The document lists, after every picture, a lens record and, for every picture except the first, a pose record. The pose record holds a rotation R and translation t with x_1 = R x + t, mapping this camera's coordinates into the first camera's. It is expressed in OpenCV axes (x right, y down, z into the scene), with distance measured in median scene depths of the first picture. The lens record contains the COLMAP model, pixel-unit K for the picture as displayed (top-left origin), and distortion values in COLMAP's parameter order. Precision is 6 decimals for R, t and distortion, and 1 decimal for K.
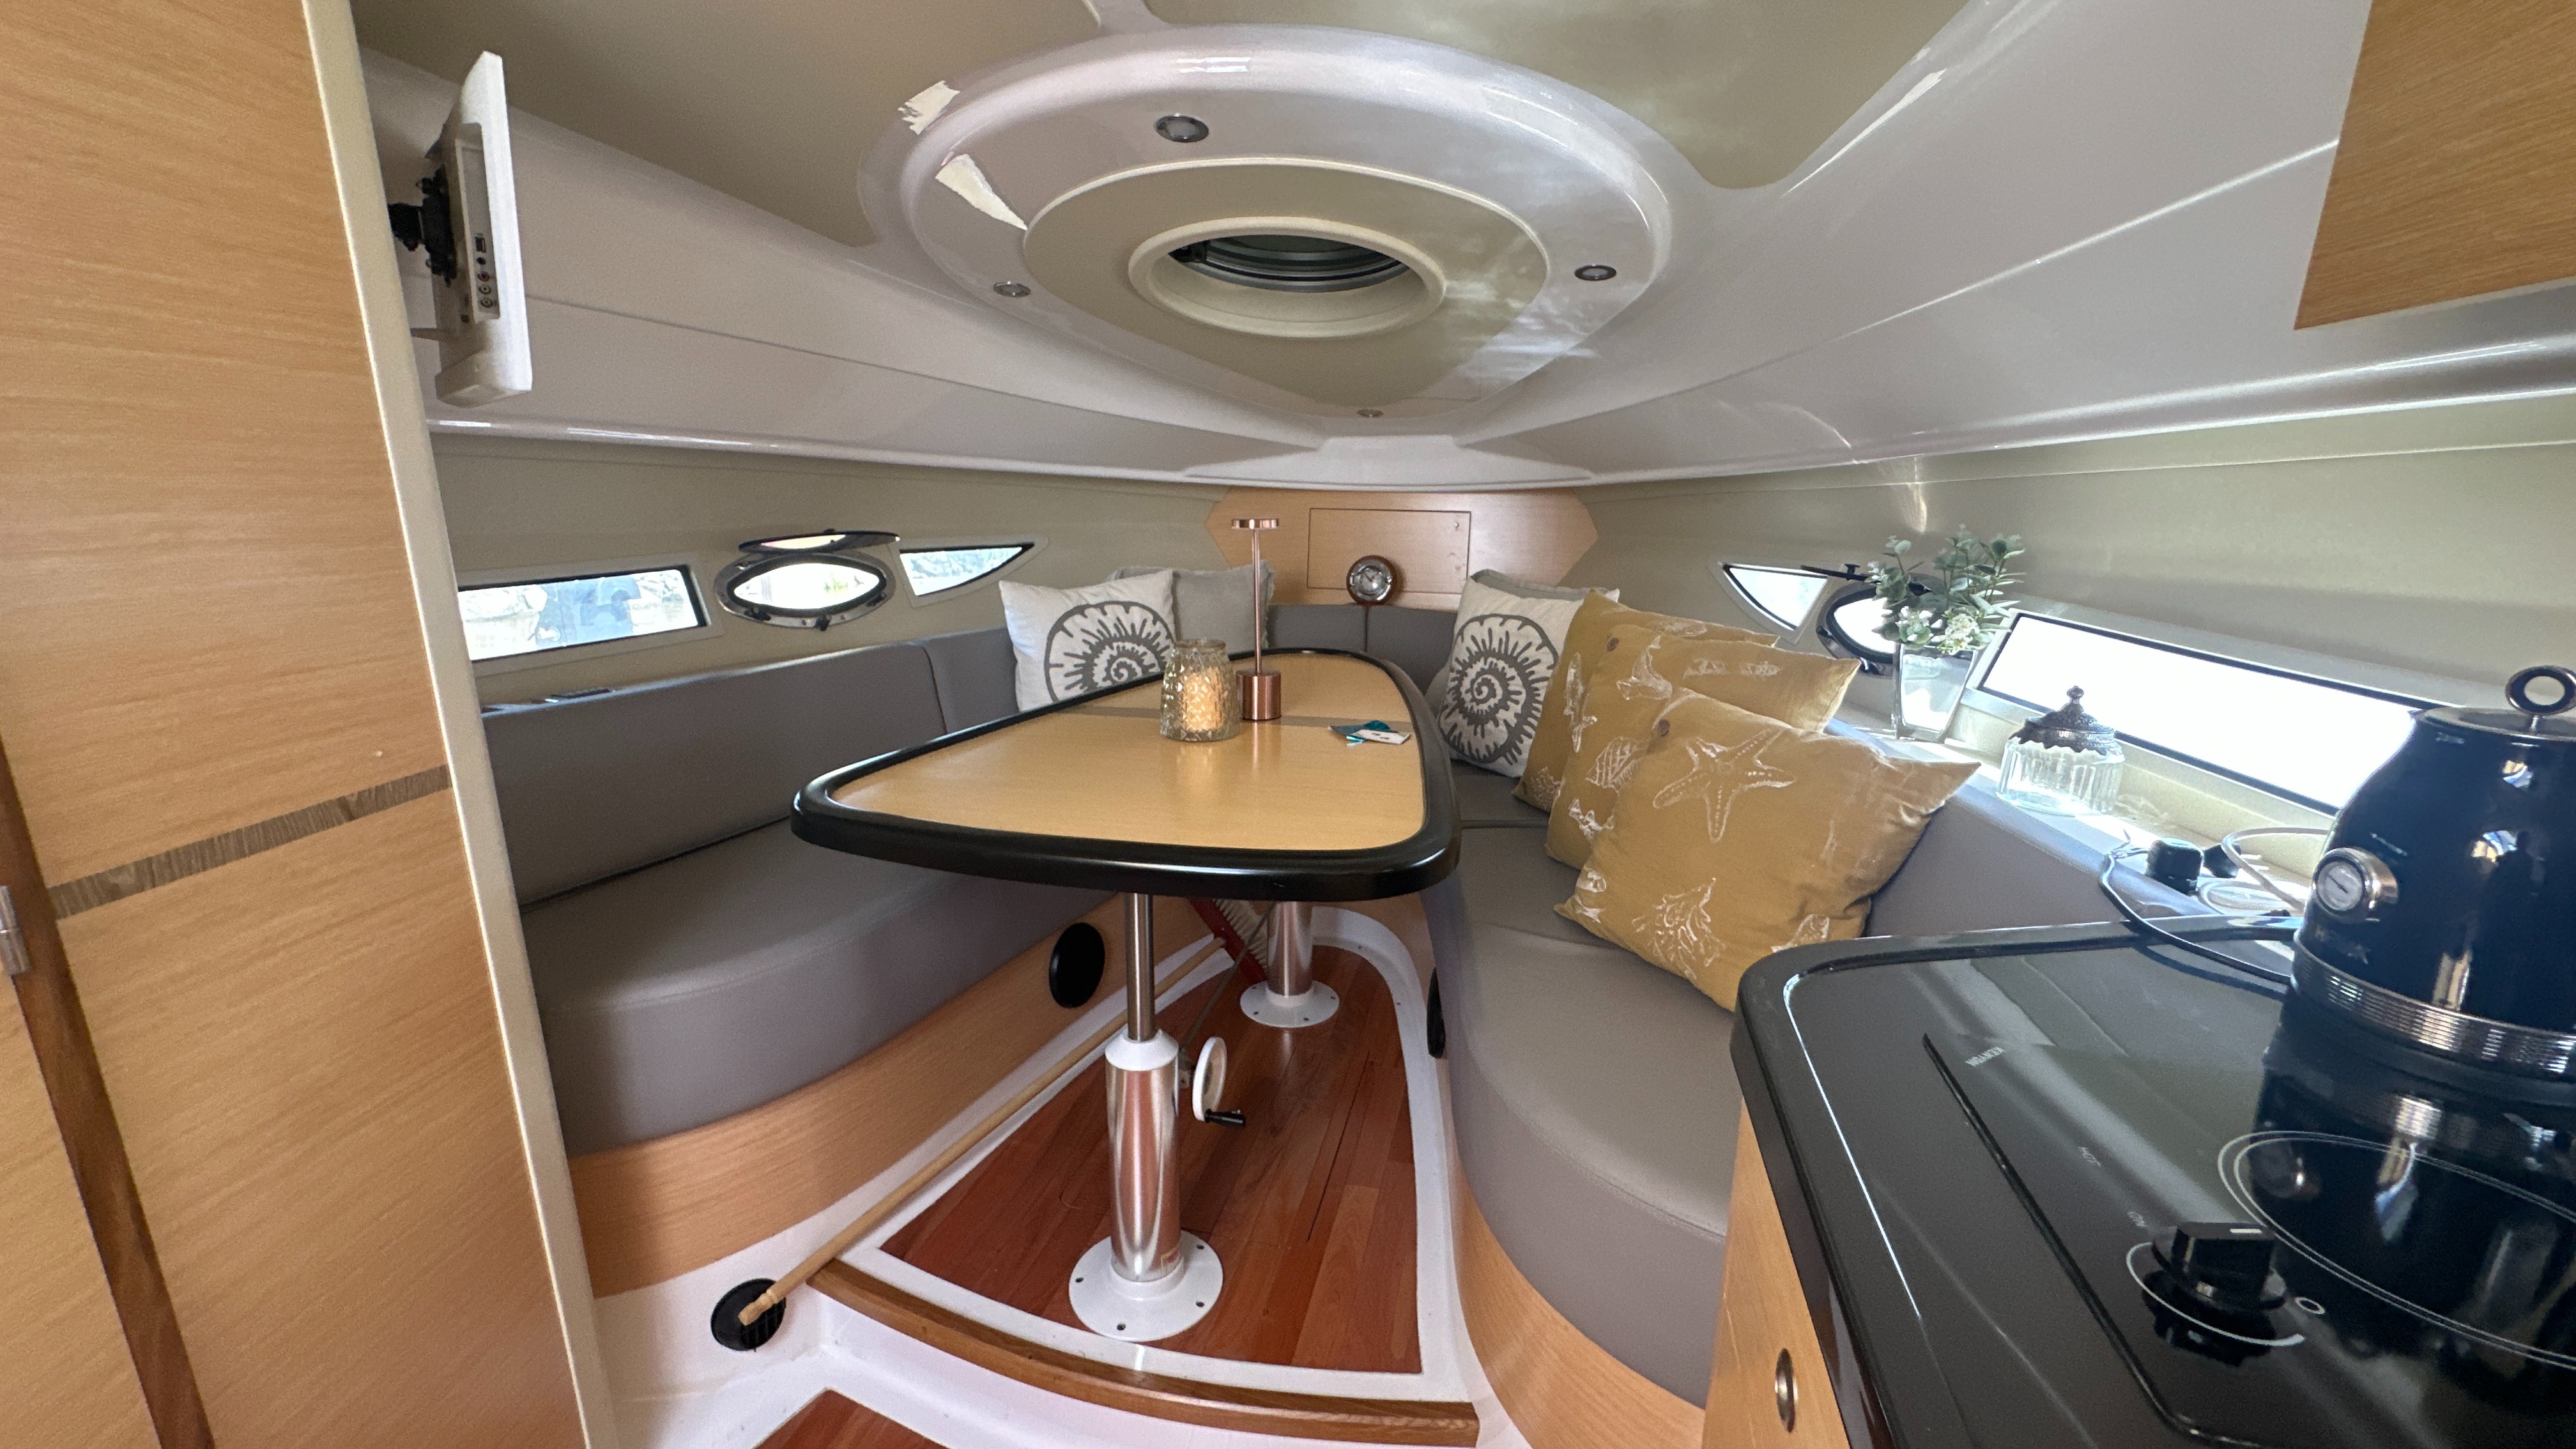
lens RADIAL K [[1040.5, 0, 1282.4], [0, 1040.5, 745.4], [0, 0, 1]] dist [-0.006007, -0.000410]
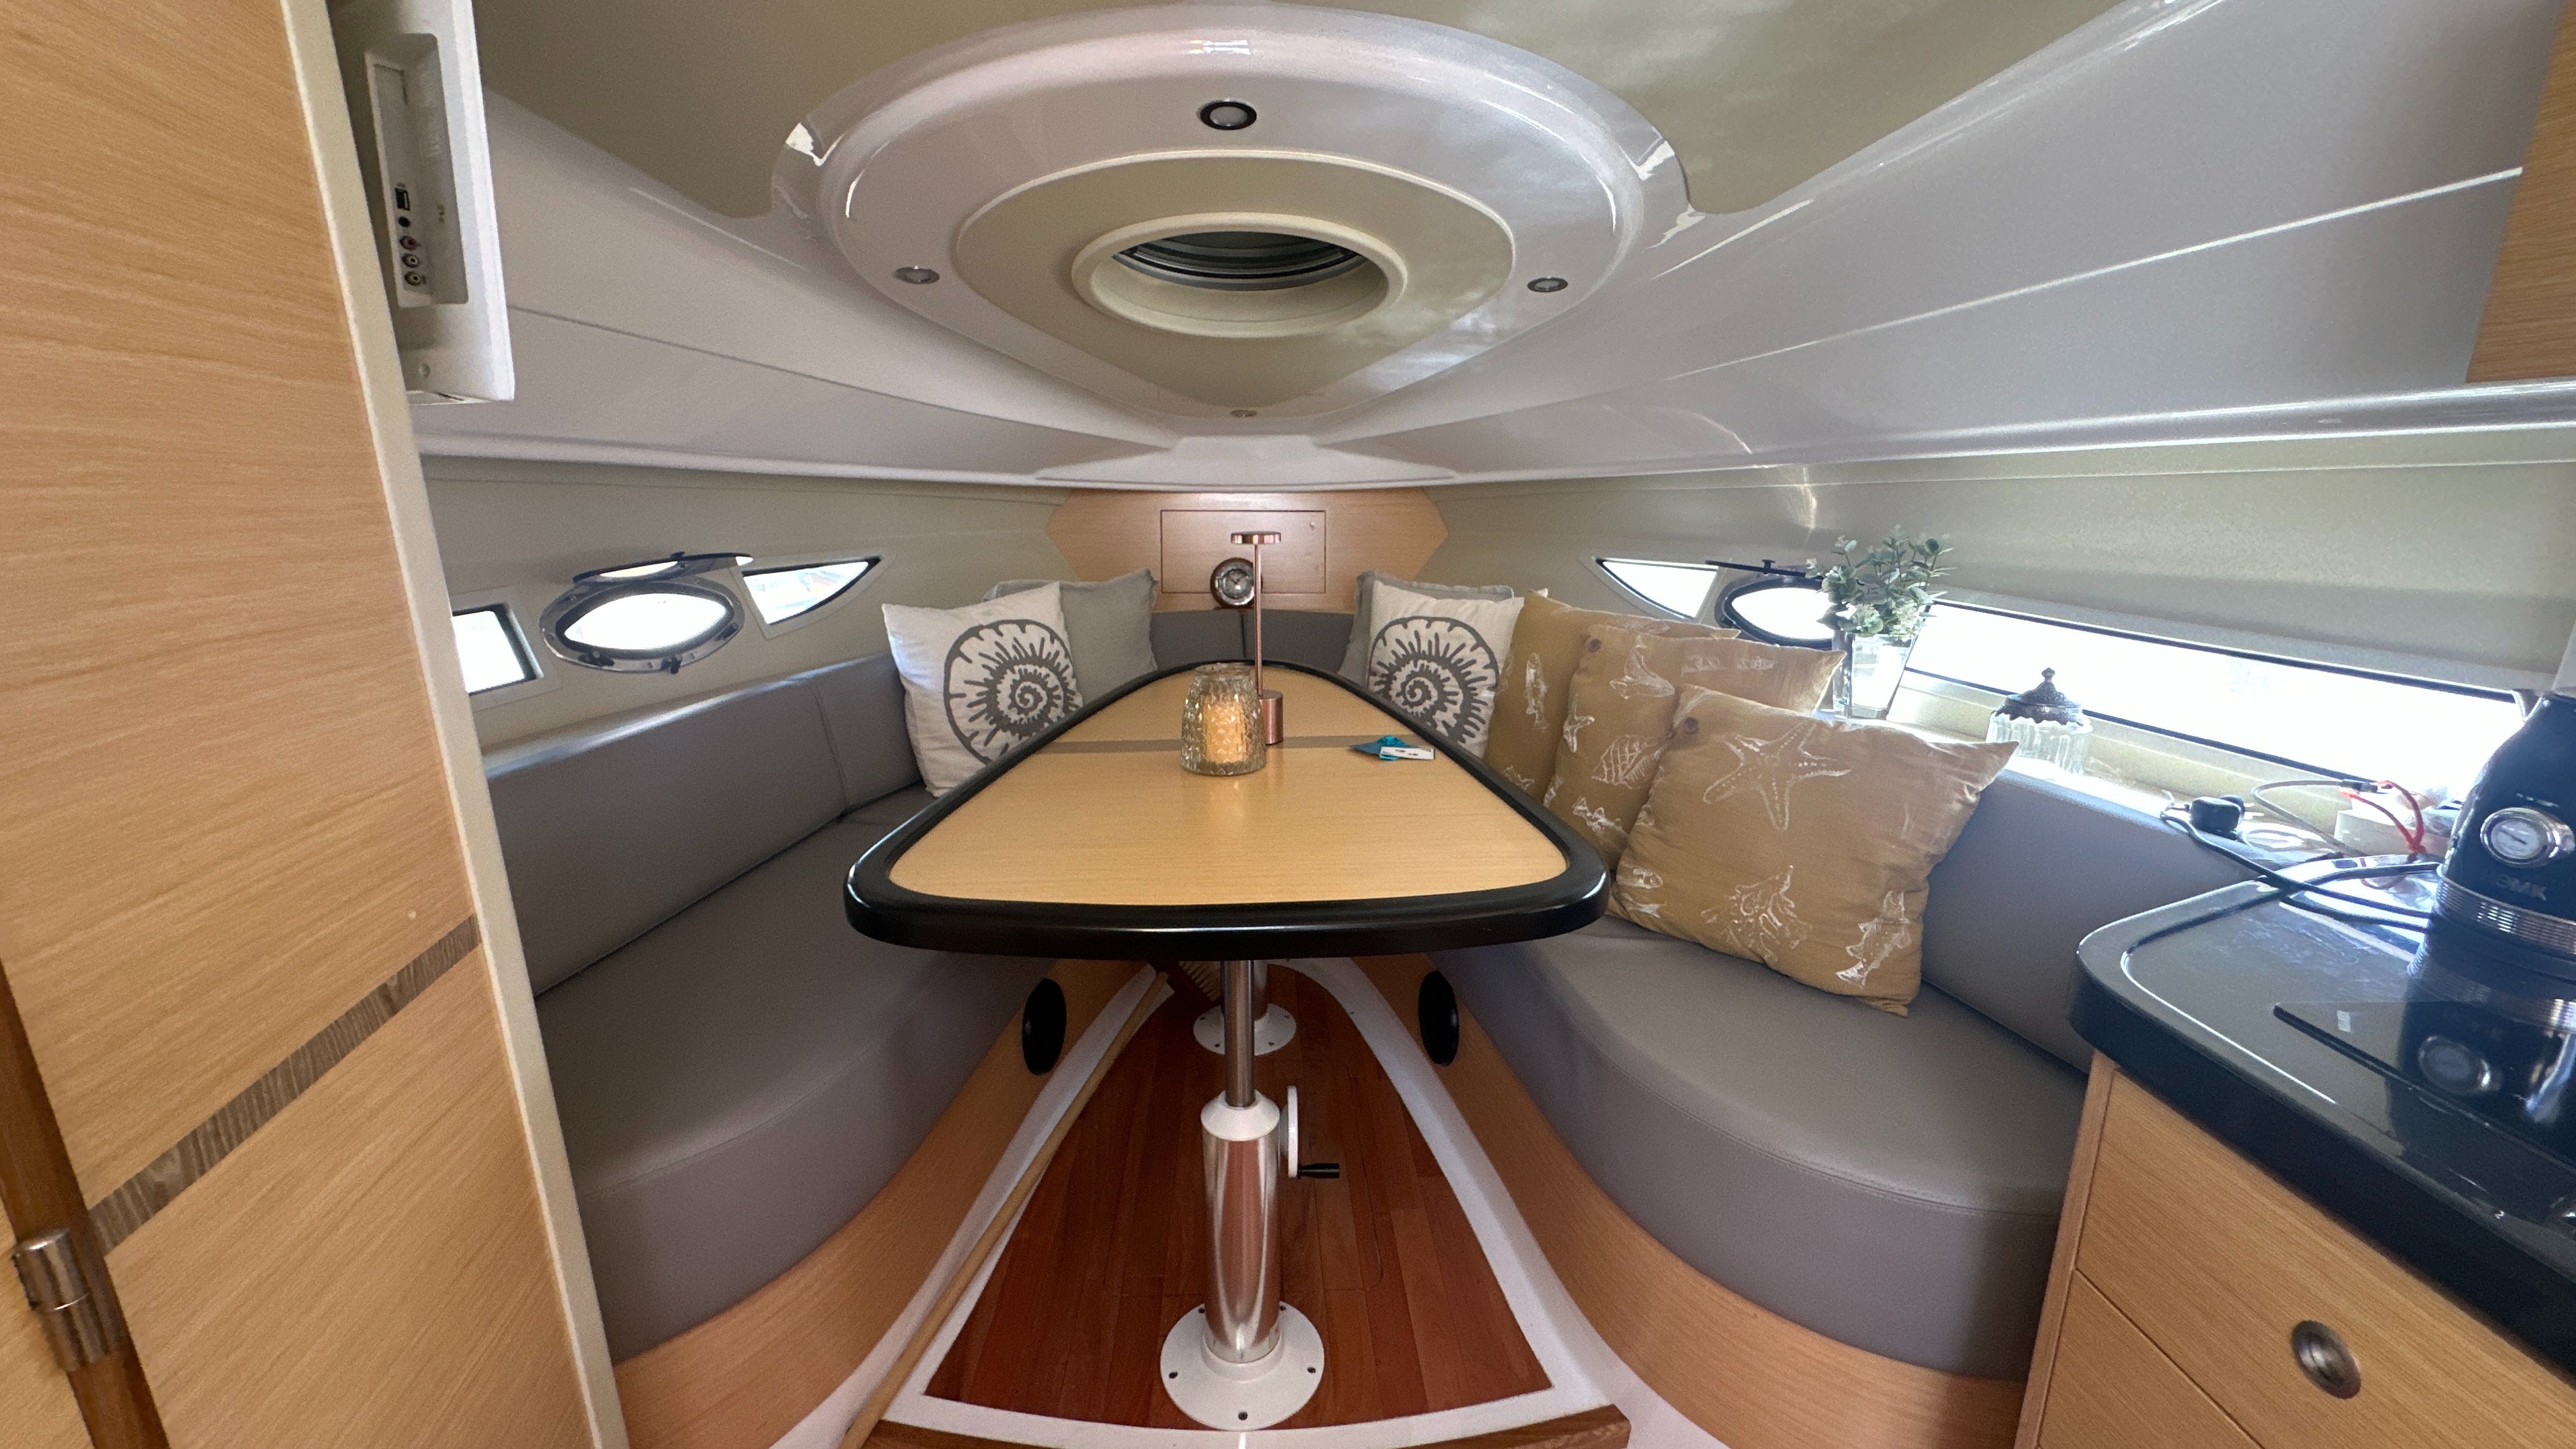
lens RADIAL K [[1040.5, 0, 1282.4], [0, 1040.5, 745.4], [0, 0, 1]] dist [-0.006007, -0.000410]
pose [[0.959773, -0.079902, 0.269169, -0.222935], [0.077111, 0.996803, 0.020944, -0.035844], [-0.269981, 0.000655, 0.962865, 0.069148]]
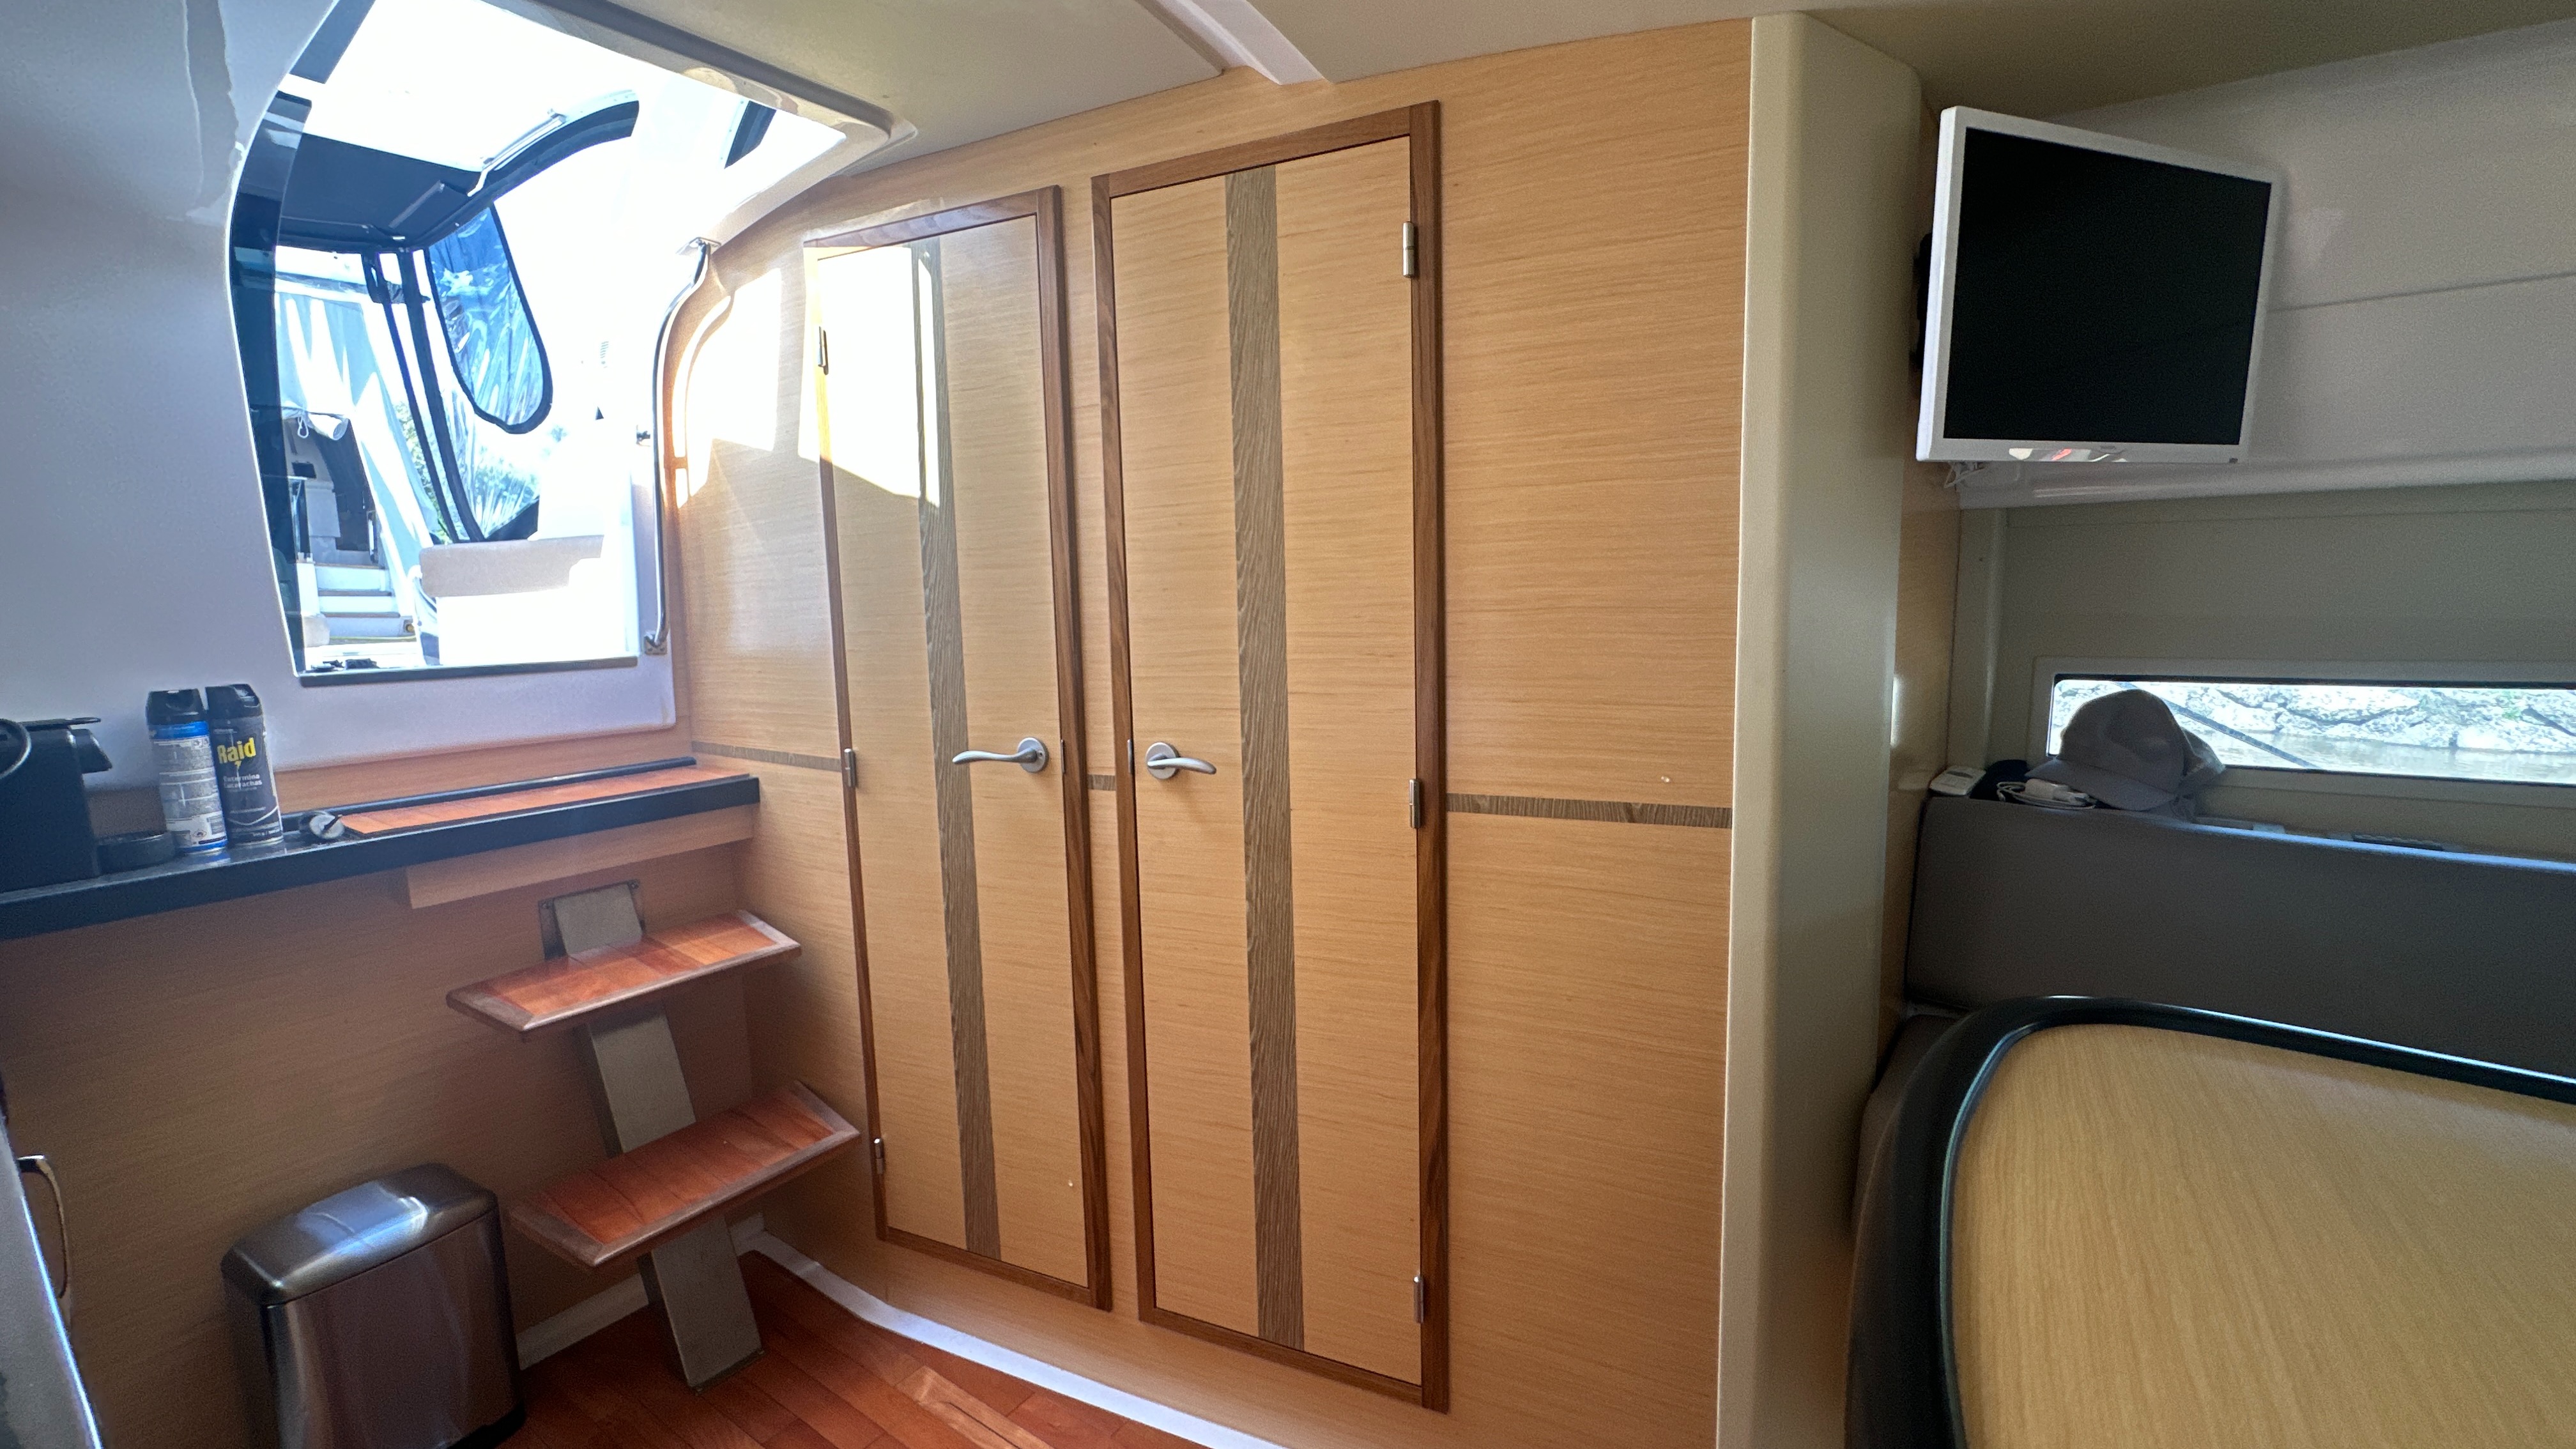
lens RADIAL K [[1039.6, 0, 1288.0], [0, 1039.6, 724.5], [0, 0, 1]] dist [-0.004416, -0.000095]
pose [[-0.358413, 0.117230, -0.926173, 0.199575], [-0.202213, 0.958783, 0.199611, -0.098271], [0.911400, 0.258828, -0.319935, 0.450045]]
